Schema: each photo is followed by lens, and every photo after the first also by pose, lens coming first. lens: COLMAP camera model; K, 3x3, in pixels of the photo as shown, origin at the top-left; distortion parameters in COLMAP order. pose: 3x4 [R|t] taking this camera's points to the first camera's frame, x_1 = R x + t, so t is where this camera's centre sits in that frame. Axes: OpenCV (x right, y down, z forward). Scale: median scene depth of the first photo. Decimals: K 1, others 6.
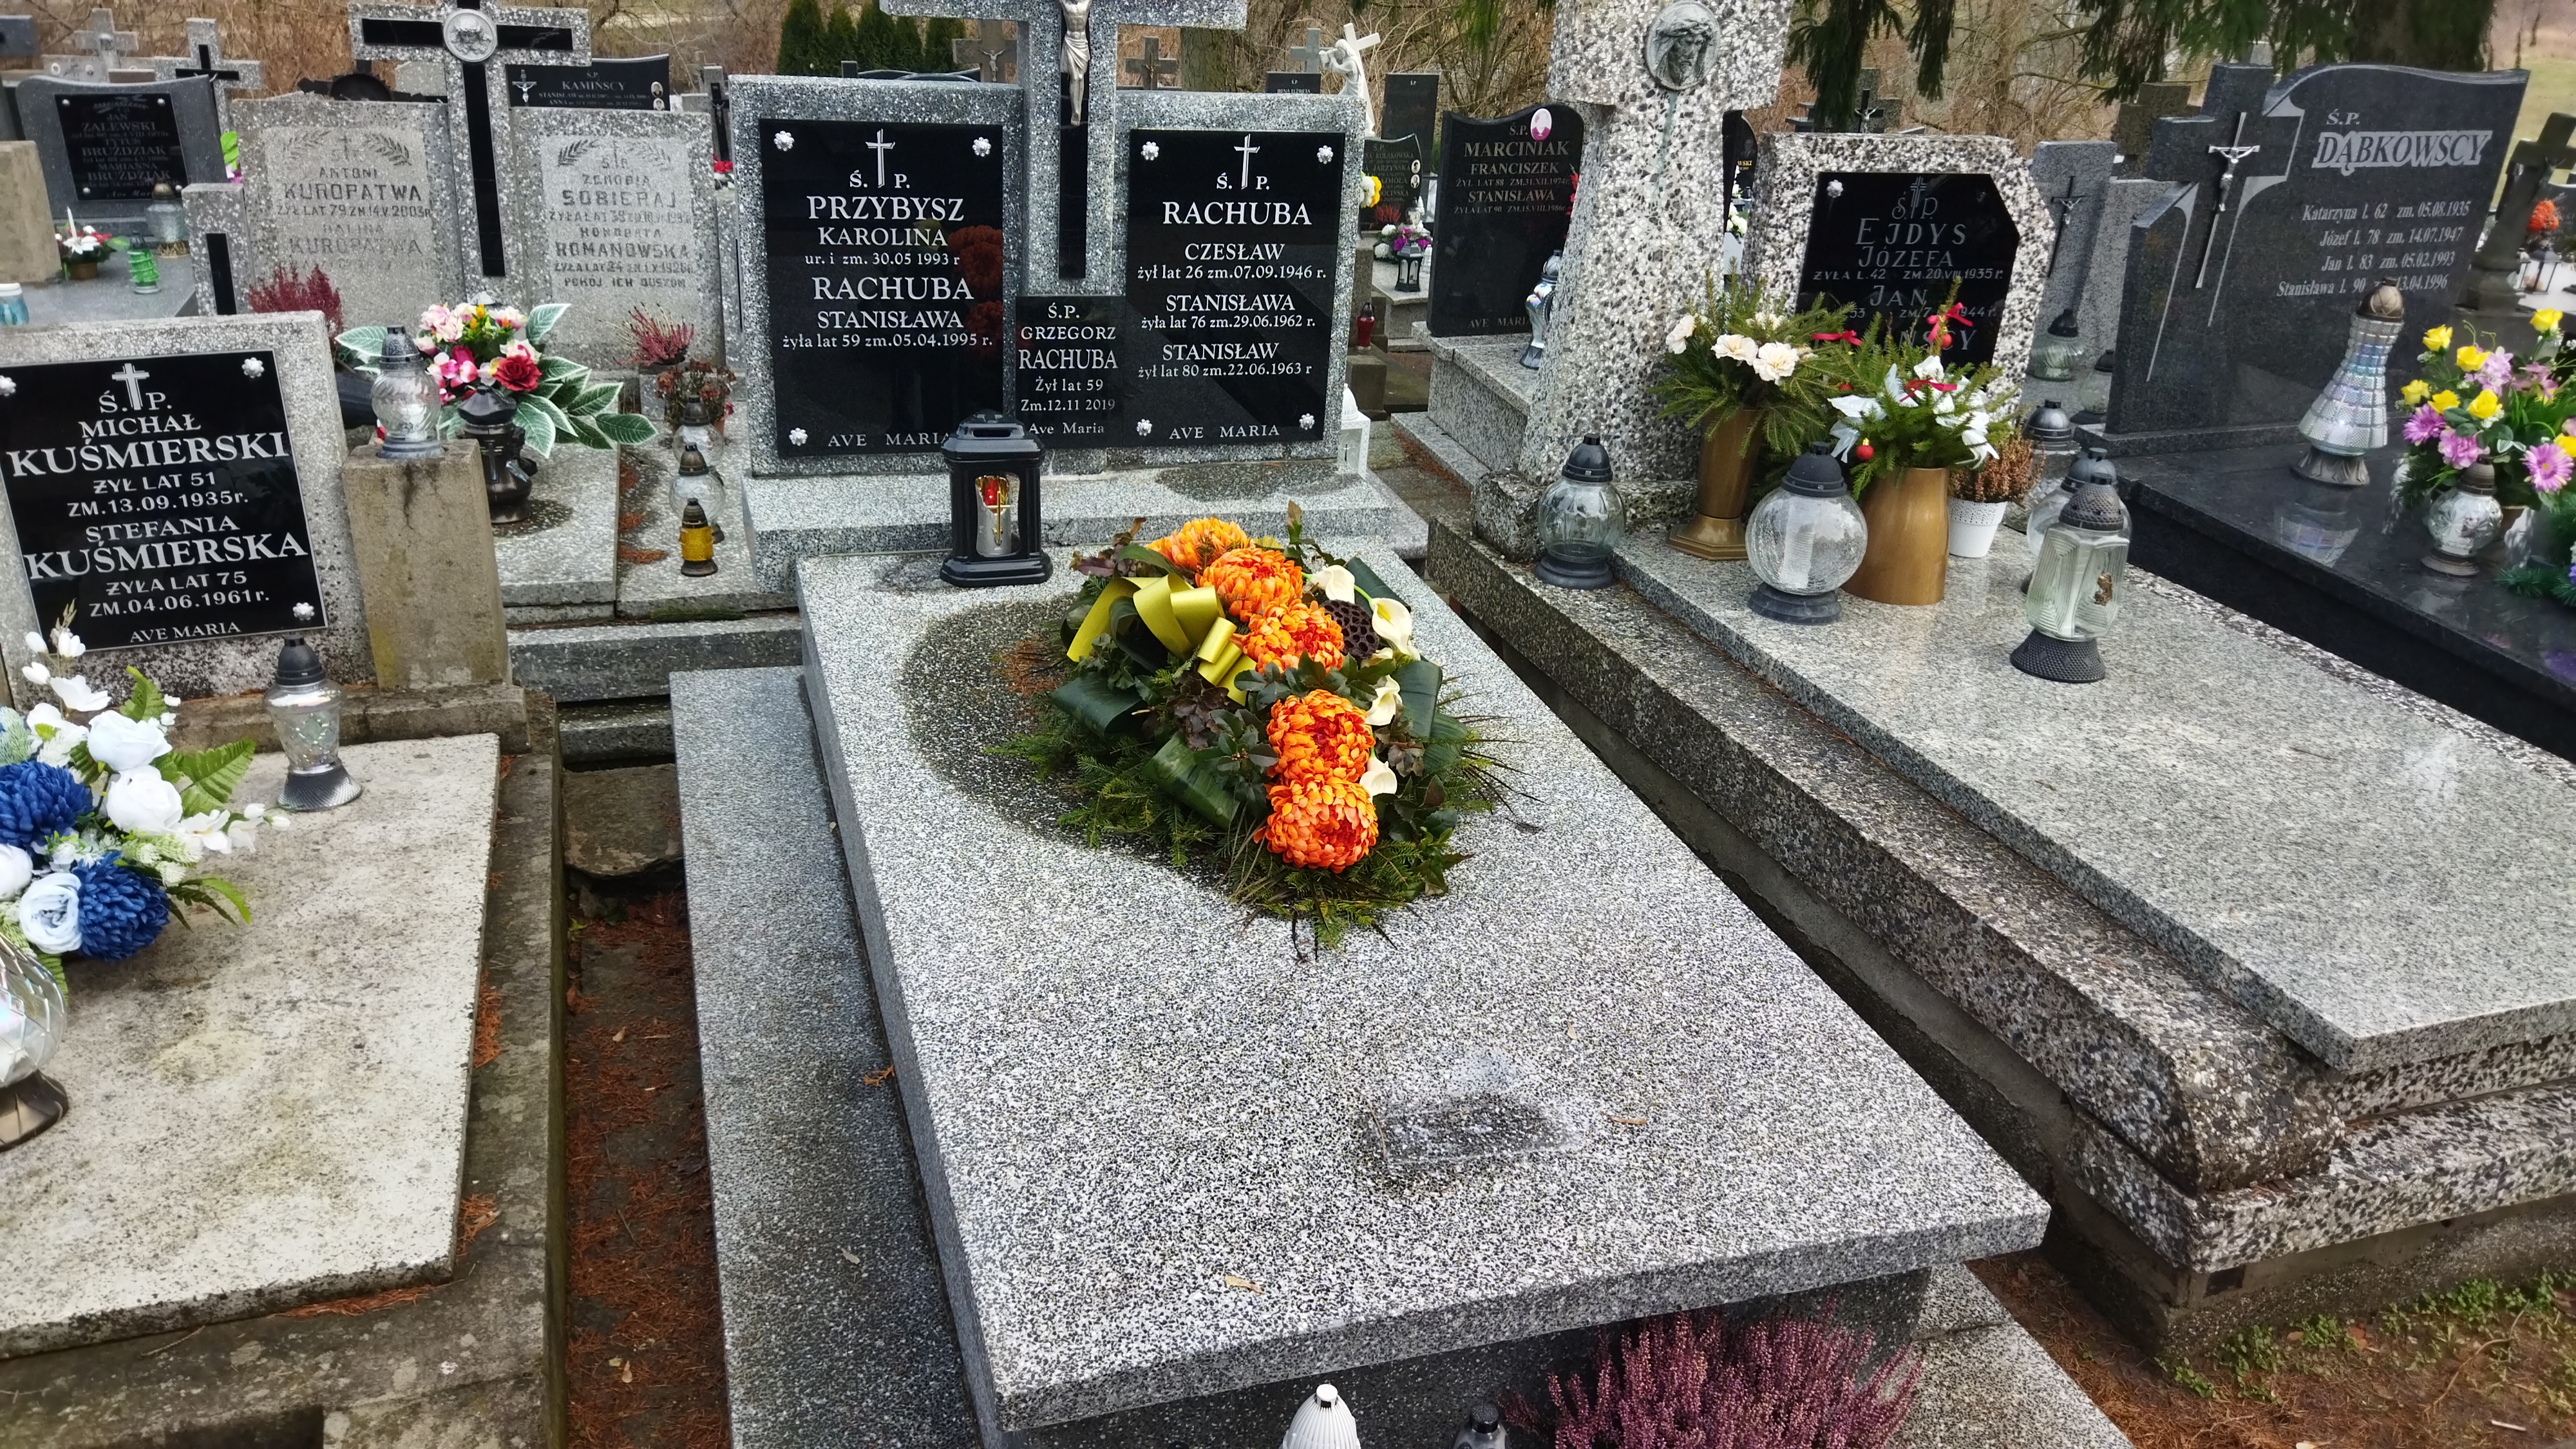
lens RADIAL K [[1915.9, 0, 1284.5], [0, 1915.9, 711.4], [0, 0, 1]] dist [0.119626, -0.186851]
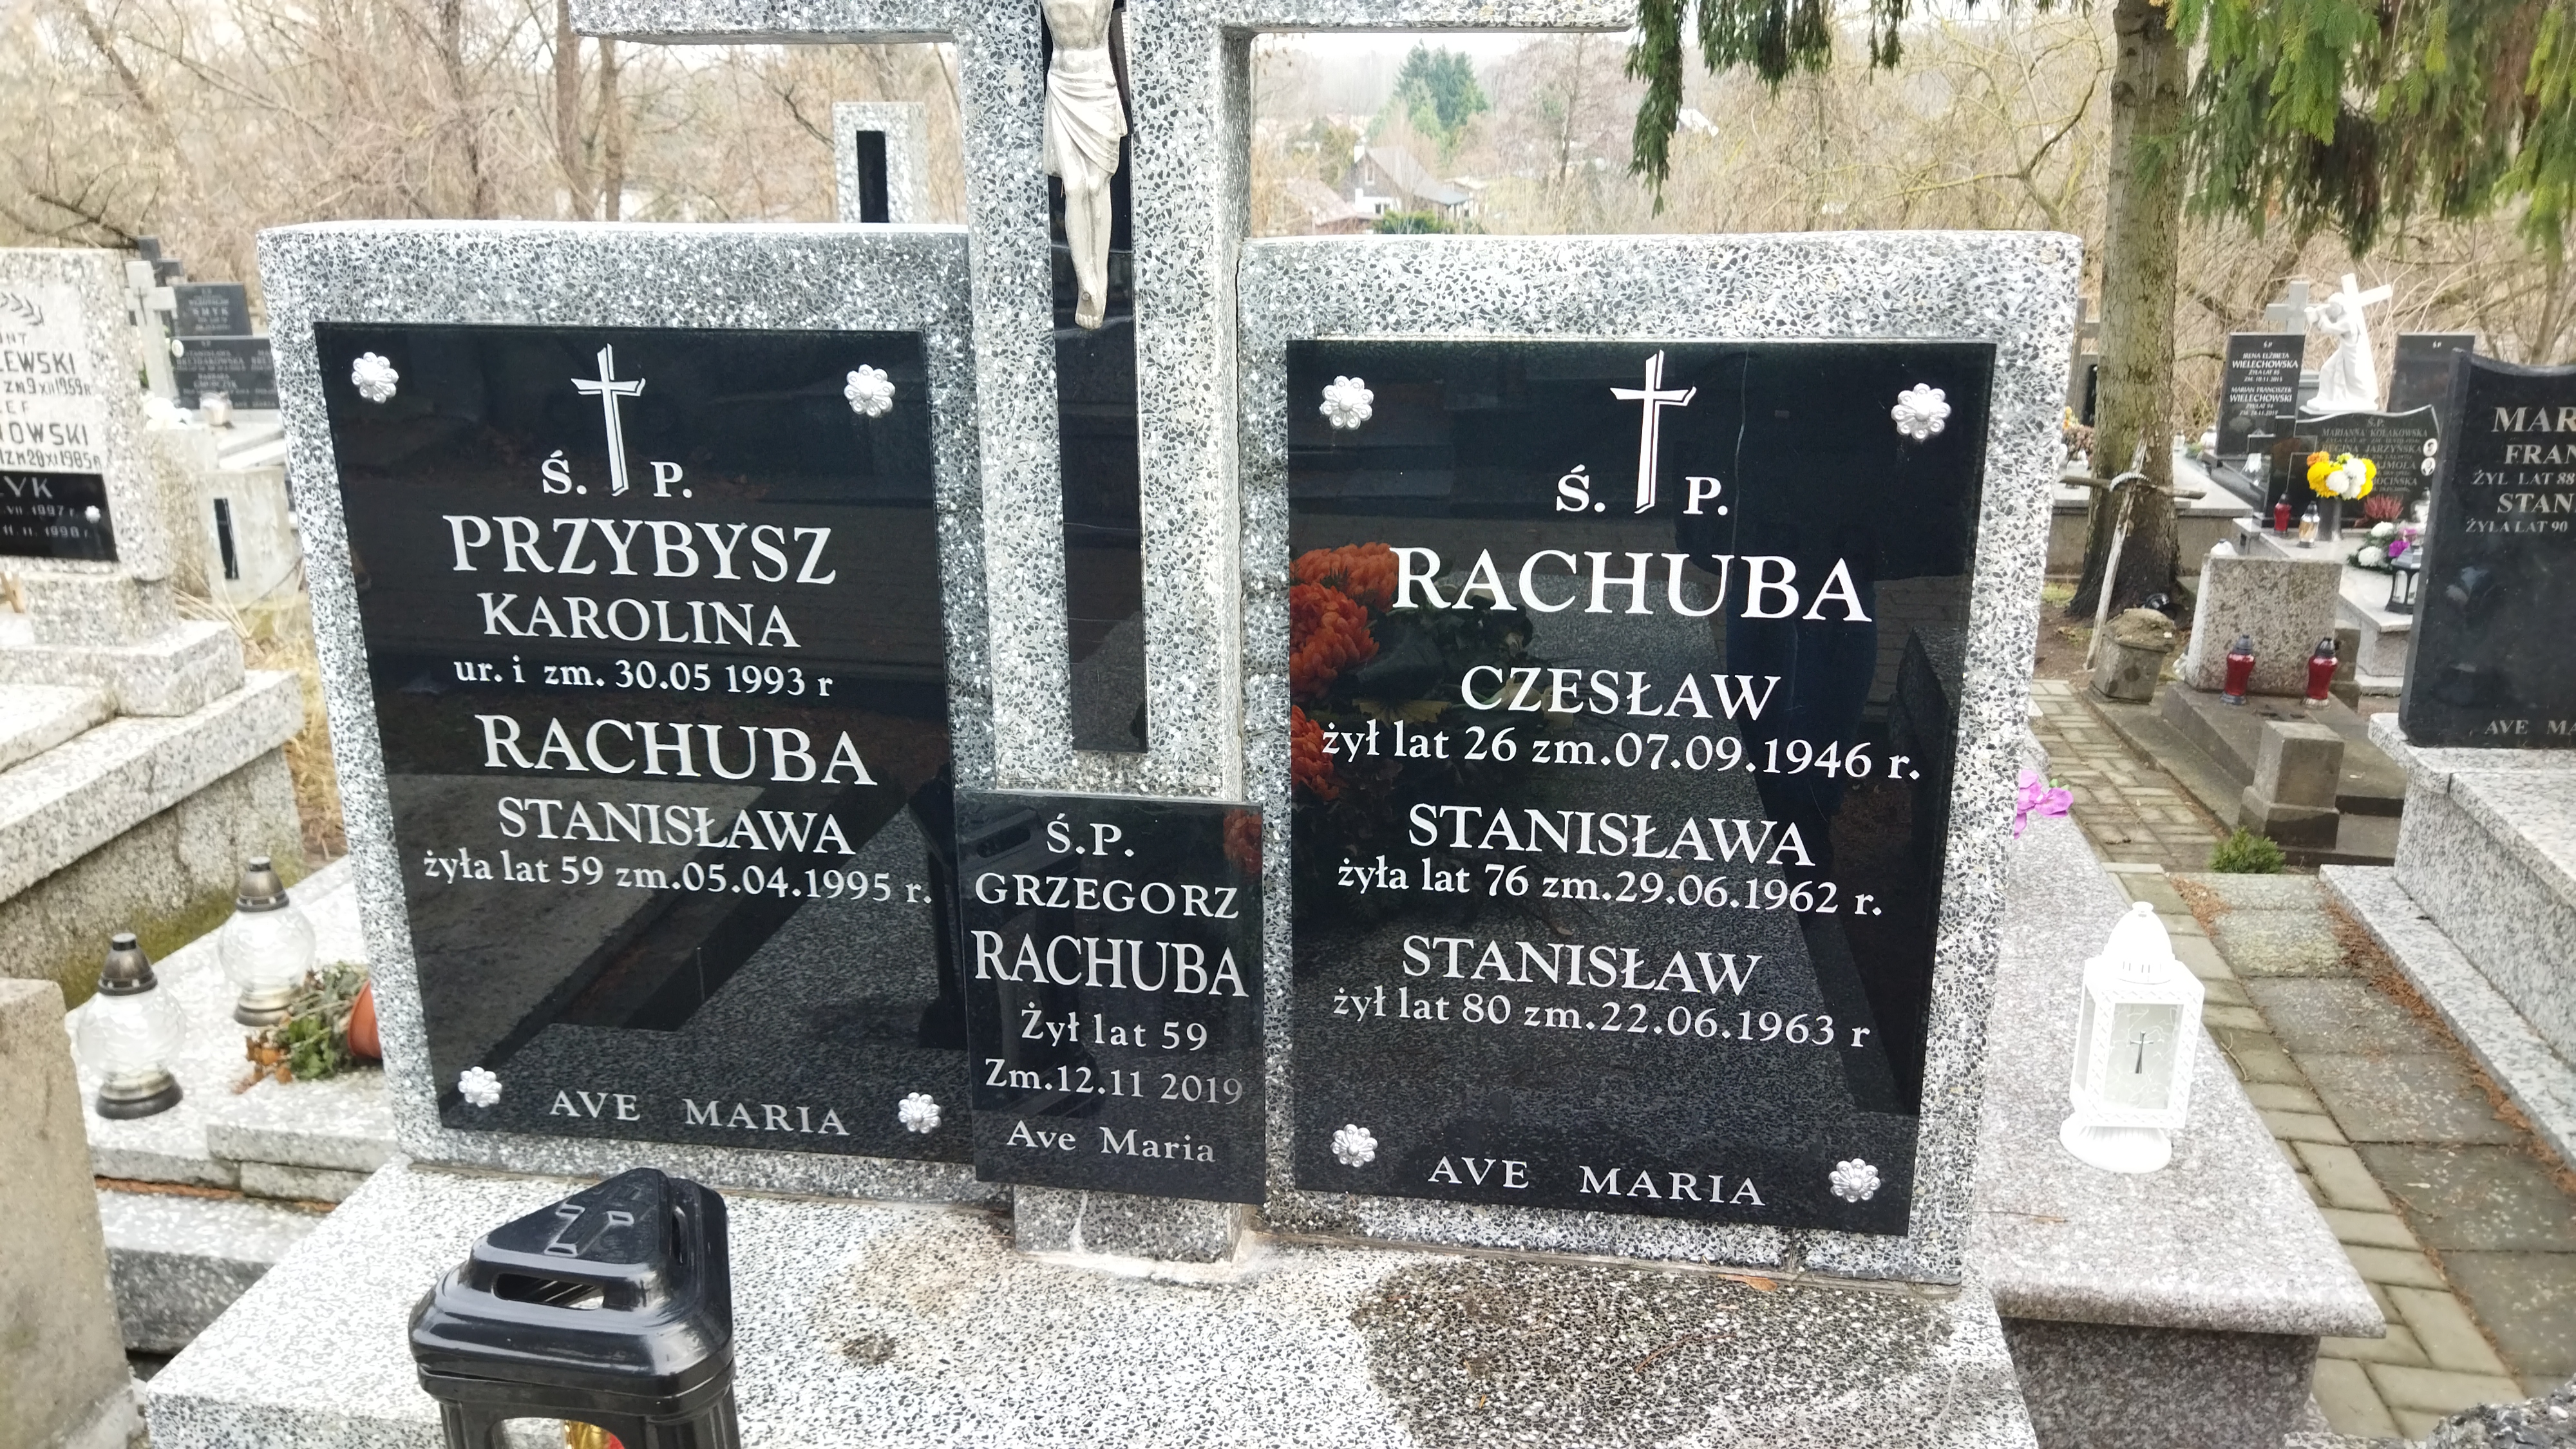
lens RADIAL K [[1915.9, 0, 1284.5], [0, 1915.9, 711.4], [0, 0, 1]] dist [0.119626, -0.186851]
pose [[0.892095, 0.069982, -0.446396, 0.073457], [-0.130474, 0.985746, -0.106210, -0.196668], [0.432601, 0.152992, 0.888510, 0.695176]]
